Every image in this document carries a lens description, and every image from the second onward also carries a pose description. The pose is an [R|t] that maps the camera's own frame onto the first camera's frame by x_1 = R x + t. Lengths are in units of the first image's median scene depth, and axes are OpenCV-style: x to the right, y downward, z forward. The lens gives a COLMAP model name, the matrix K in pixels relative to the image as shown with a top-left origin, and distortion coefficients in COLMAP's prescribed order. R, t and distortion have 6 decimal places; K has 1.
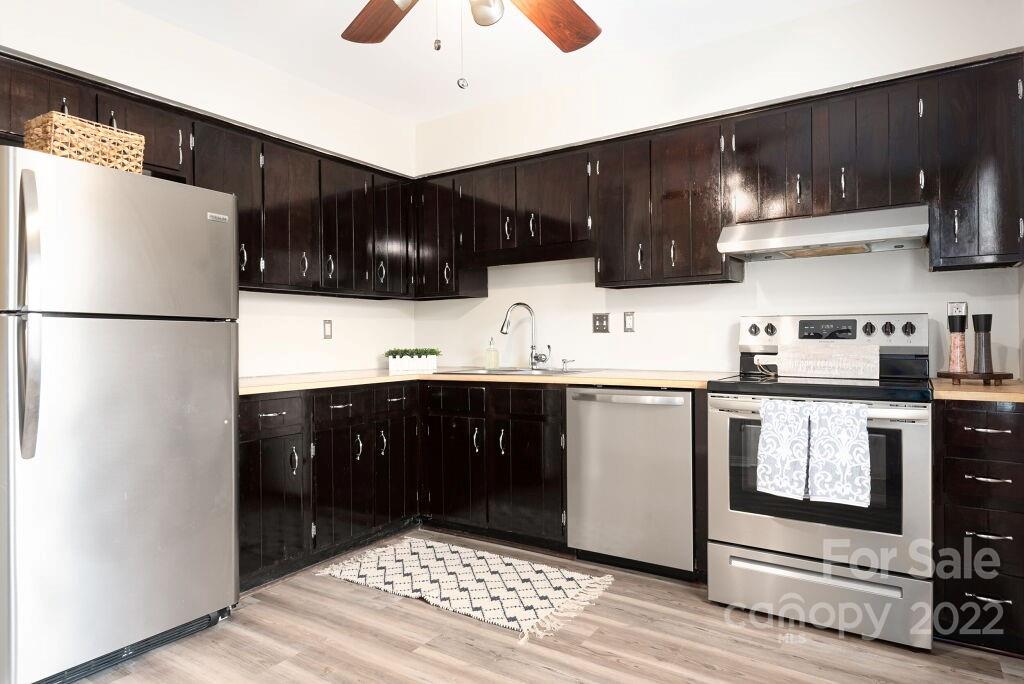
lens RADIAL K [[610.8, 0, 512.5], [0, 610.8, 343.4], [0, 0, 1]] dist [0.042074, -0.002813]
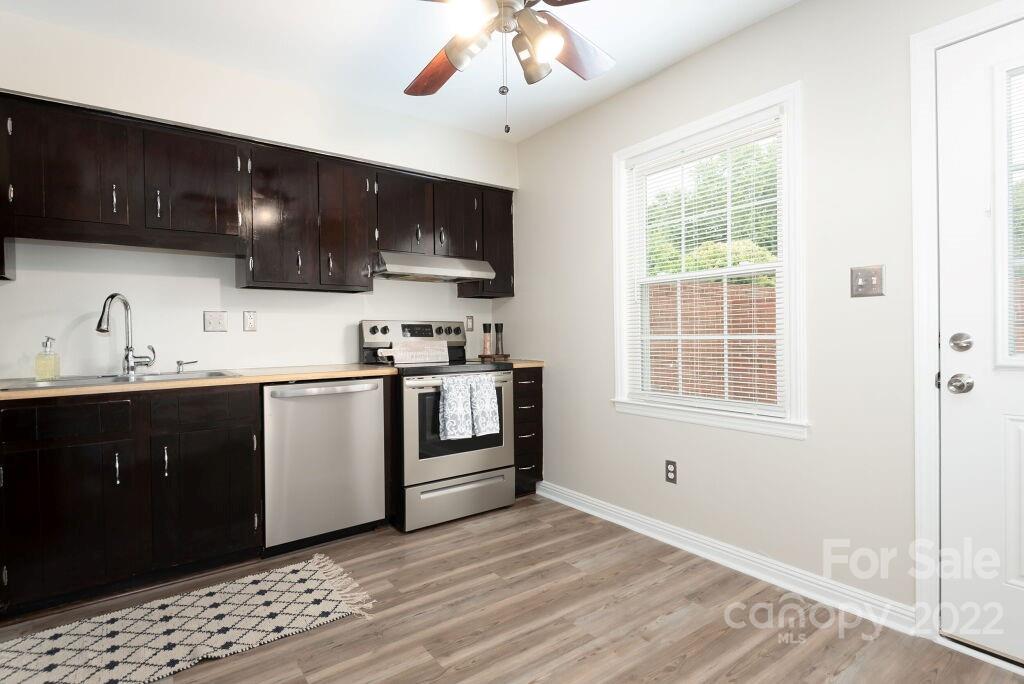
lens RADIAL K [[523.8, 0, 513.3], [0, 523.8, 339.4], [0, 0, 1]] dist [-0.005690, -0.002612]
pose [[0.326041, -0.000718, 0.945355, -0.652205], [0.018315, 0.999817, -0.005557, 0.010416], [-0.945178, 0.019127, 0.325995, 0.393684]]
